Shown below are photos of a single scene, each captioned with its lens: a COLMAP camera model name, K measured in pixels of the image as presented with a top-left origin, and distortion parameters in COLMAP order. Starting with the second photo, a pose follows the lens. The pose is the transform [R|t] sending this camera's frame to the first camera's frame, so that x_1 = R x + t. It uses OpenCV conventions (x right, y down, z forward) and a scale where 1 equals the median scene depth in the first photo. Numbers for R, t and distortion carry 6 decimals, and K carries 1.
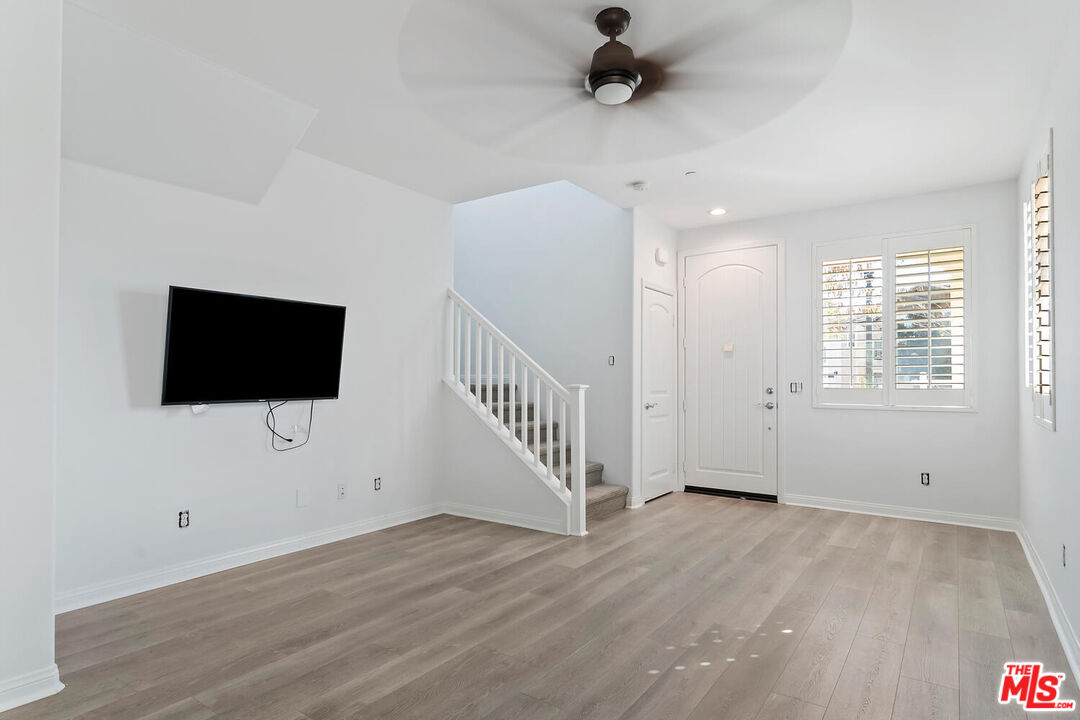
lens RADIAL K [[595.0, 0, 533.7], [0, 595.0, 367.4], [0, 0, 1]] dist [0.007881, -0.000245]
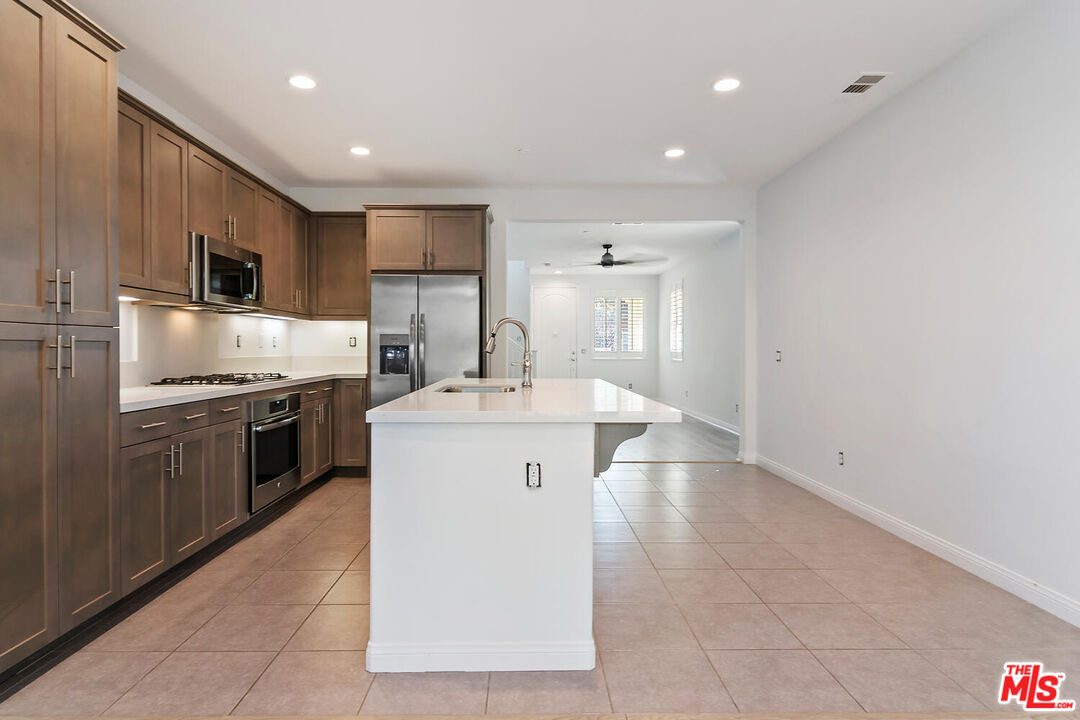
lens RADIAL K [[595.0, 0, 539.9], [0, 595.0, 353.0], [0, 0, 1]] dist [0.007881, -0.000245]
pose [[0.809738, -0.003150, 0.586783, -1.021414], [-0.015207, 0.999537, 0.026351, -0.016660], [-0.586595, -0.030261, 0.809315, -0.738832]]
